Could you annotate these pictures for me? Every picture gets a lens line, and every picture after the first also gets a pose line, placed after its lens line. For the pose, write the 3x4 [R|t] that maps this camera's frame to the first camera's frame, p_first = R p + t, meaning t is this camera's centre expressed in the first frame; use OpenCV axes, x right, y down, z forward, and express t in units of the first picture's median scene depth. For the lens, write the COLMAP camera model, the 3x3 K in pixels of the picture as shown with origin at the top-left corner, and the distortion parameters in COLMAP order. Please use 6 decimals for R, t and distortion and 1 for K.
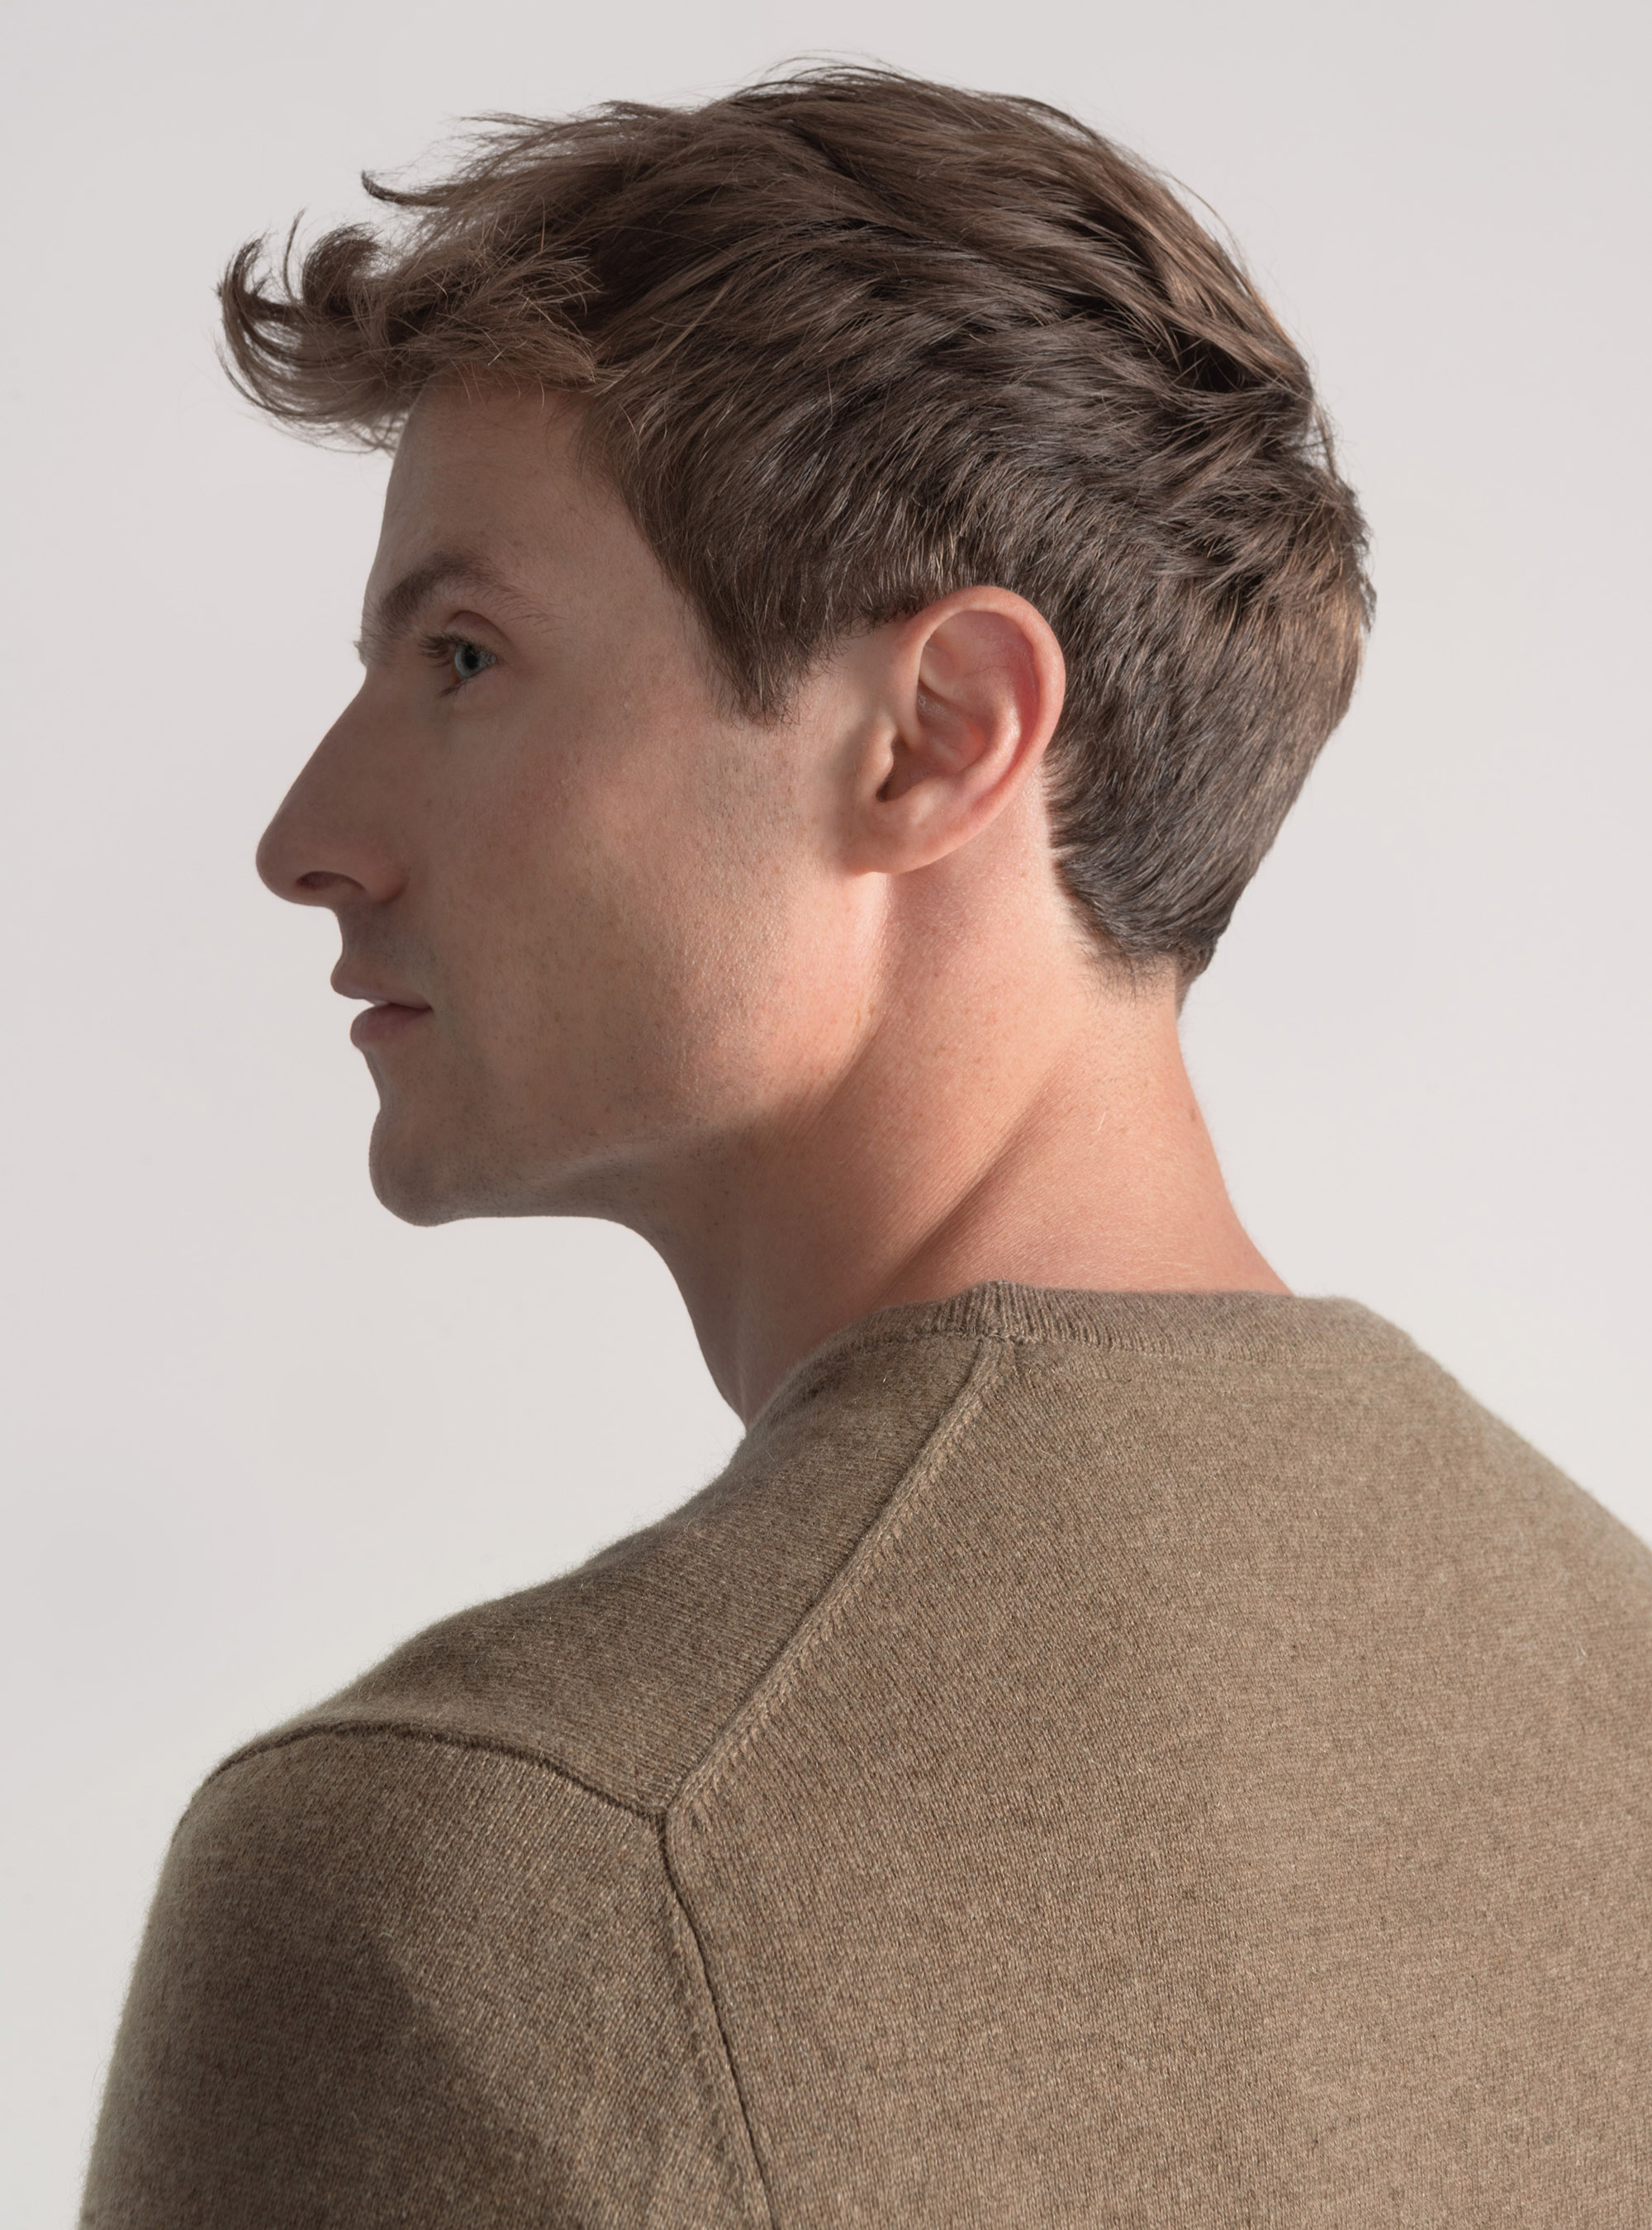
lens RADIAL K [[4559.4, 0, 826.0], [0, 4559.4, 1115.0], [0, 0, 1]] dist [0.121551, -0.088203]
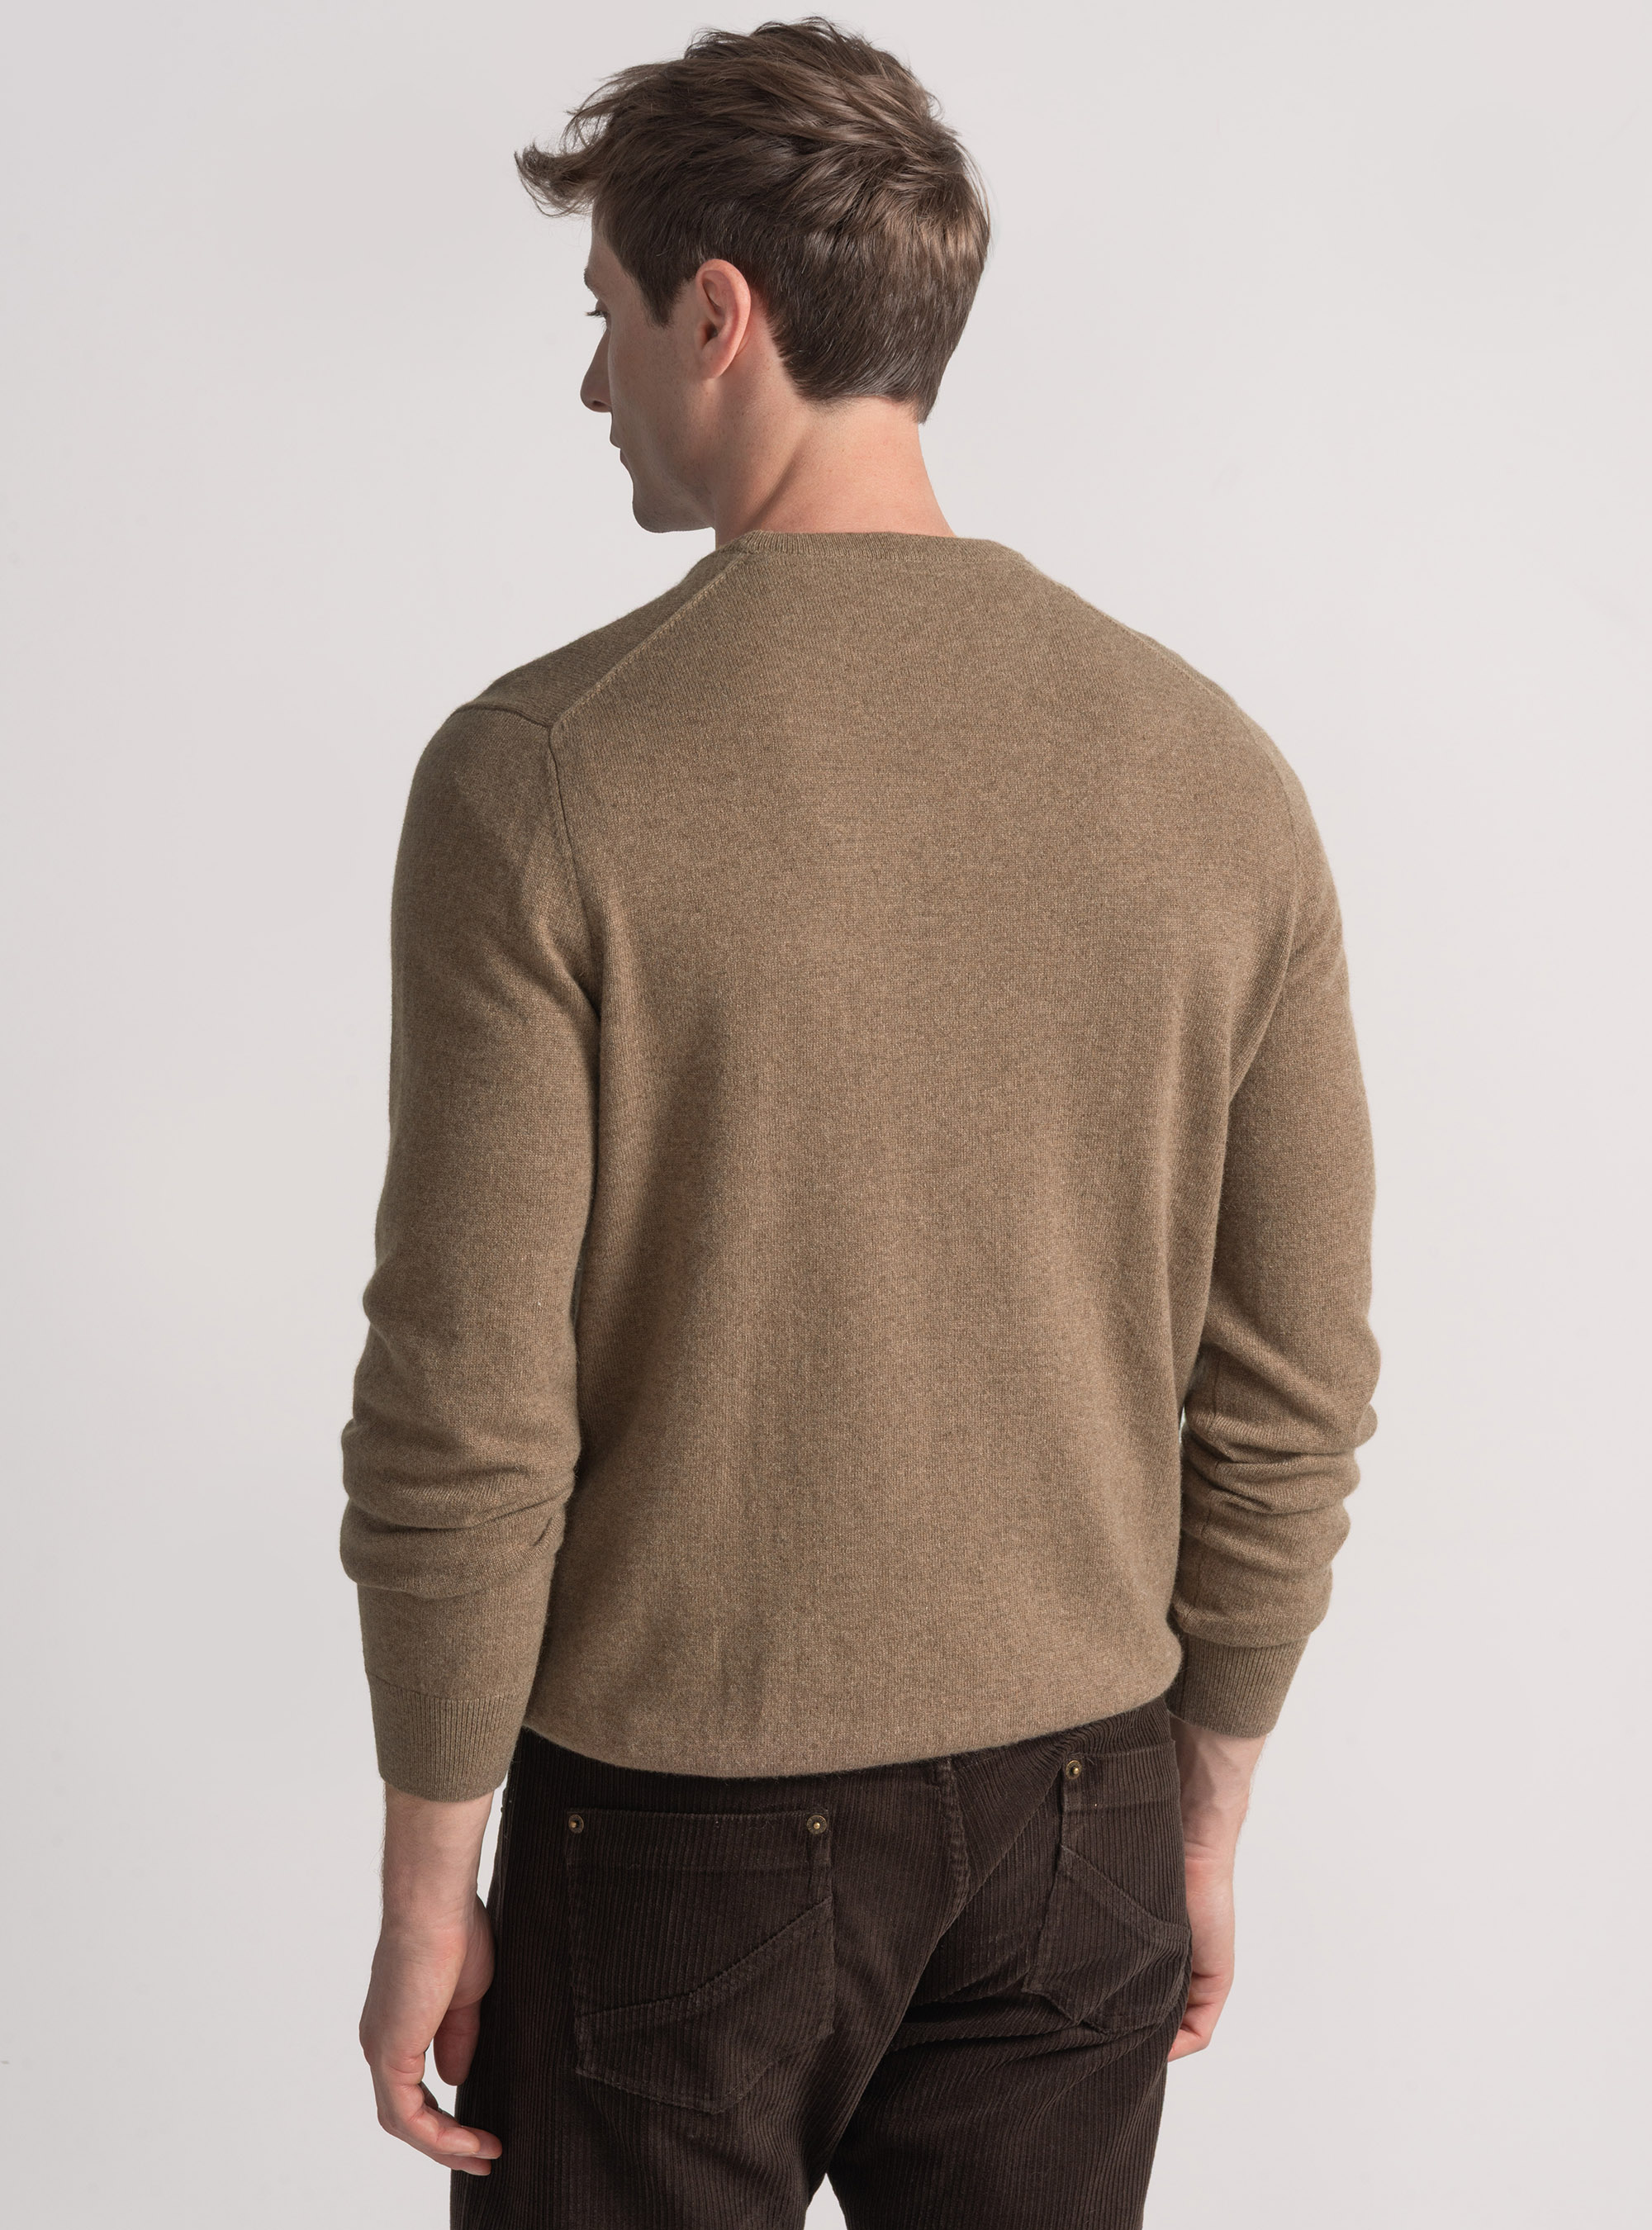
lens RADIAL K [[4559.4, 0, 826.0], [0, 4559.4, 1115.0], [0, 0, 1]] dist [0.121551, -0.088203]
pose [[0.946468, -0.046139, -0.319483, 0.913720], [0.070007, 0.995515, 0.063624, 0.211926], [0.315115, -0.082584, 0.945454, -1.418186]]
